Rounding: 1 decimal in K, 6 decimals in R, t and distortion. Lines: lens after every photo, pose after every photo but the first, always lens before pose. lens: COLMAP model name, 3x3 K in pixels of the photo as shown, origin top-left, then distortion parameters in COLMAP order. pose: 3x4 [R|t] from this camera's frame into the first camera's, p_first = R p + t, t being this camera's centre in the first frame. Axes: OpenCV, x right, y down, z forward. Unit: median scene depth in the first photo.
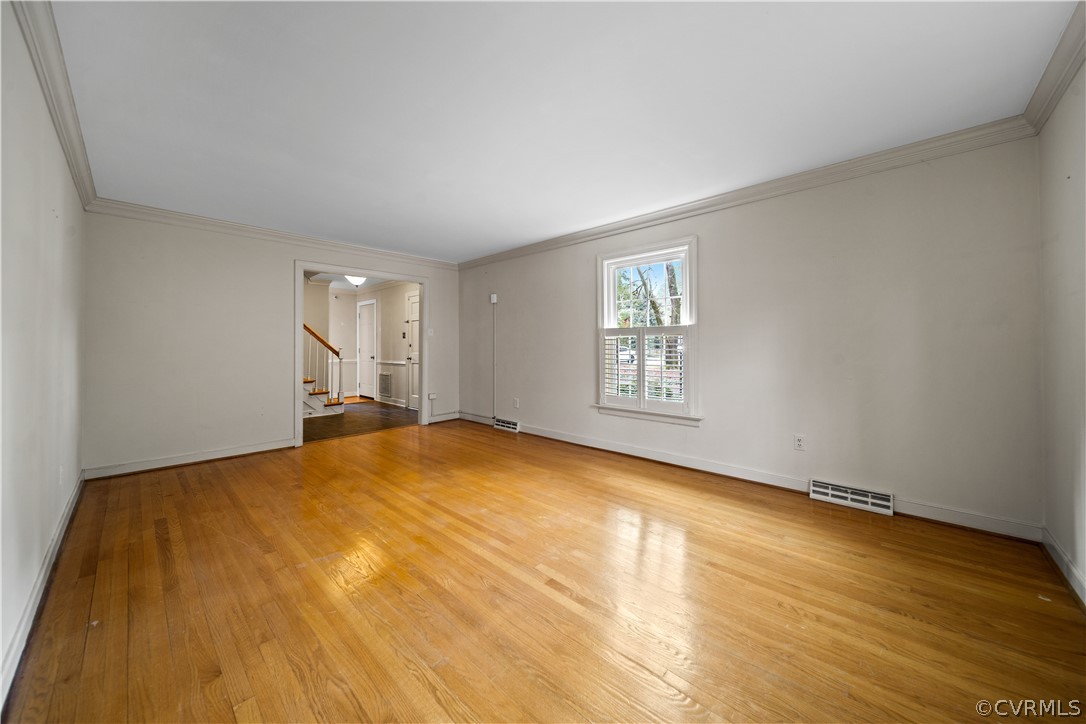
lens RADIAL K [[384.2, 0, 542.4], [0, 384.2, 345.7], [0, 0, 1]] dist [0.005893, -0.003621]
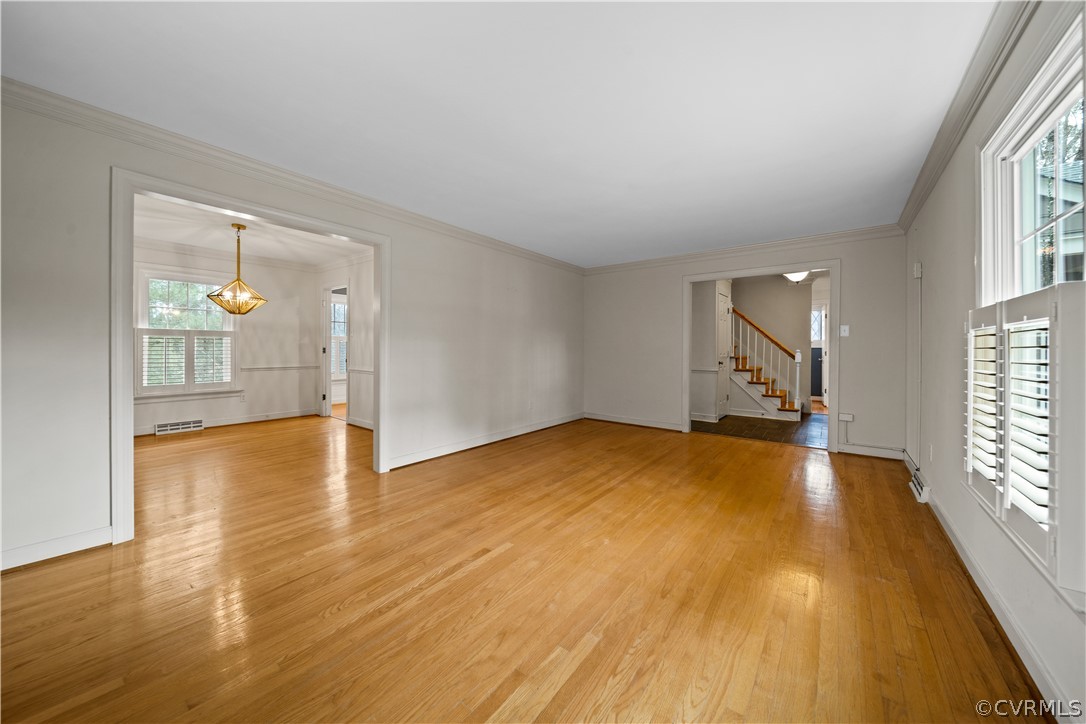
lens RADIAL K [[384.2, 0, 542.4], [0, 384.2, 345.7], [0, 0, 1]] dist [0.005893, -0.003621]
pose [[0.097668, -0.002640, -0.995216, 0.830140], [-0.004673, 0.999984, -0.003111, -0.000362], [0.995208, 0.004954, 0.097654, 0.731911]]
